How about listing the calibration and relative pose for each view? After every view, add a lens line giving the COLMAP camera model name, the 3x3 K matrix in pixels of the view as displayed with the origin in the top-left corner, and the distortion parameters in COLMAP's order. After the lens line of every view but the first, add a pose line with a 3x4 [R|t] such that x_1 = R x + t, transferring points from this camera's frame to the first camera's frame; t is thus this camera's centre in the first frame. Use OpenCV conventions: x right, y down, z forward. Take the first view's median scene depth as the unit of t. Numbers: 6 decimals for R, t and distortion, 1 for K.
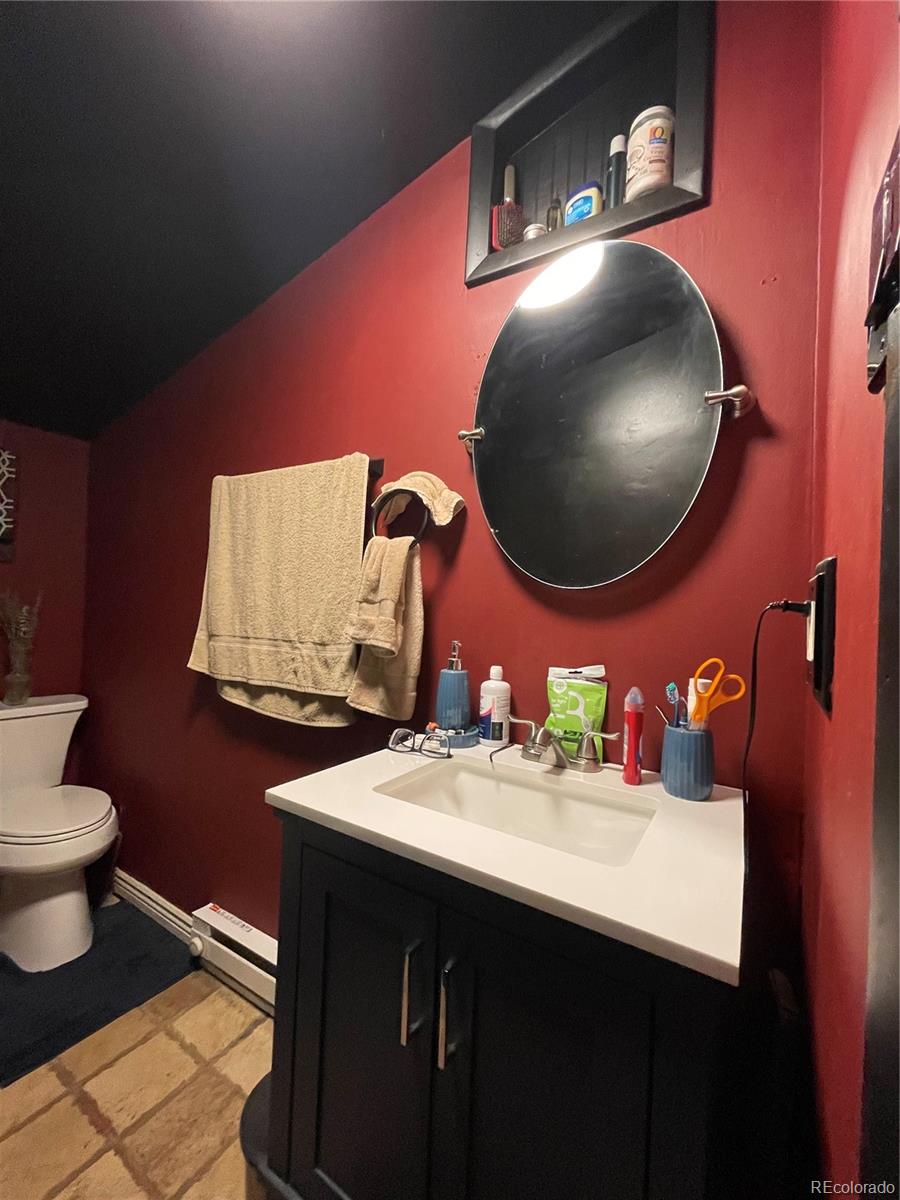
lens RADIAL K [[479.6, 0, 450.0], [0, 479.6, 600.0], [0, 0, 1]] dist [-0.000346, -0.000391]
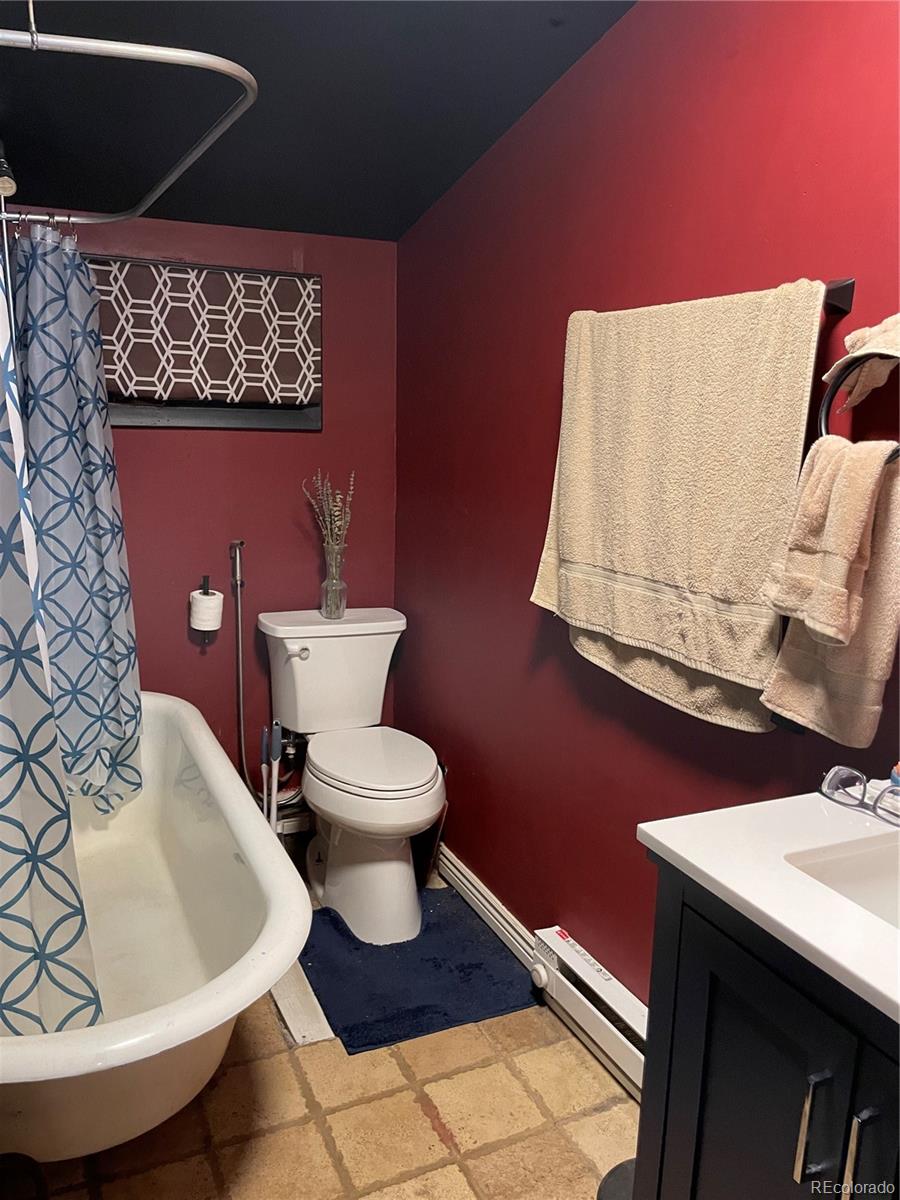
lens RADIAL K [[878.4, 0, 450.0], [0, 878.4, 600.0], [0, 0, 1]] dist [0.074618, -0.089033]
pose [[0.838685, 0.085164, -0.537918, 0.051715], [0.011017, 0.984843, 0.173099, -0.109360], [0.544506, -0.151102, 0.825034, -0.149220]]
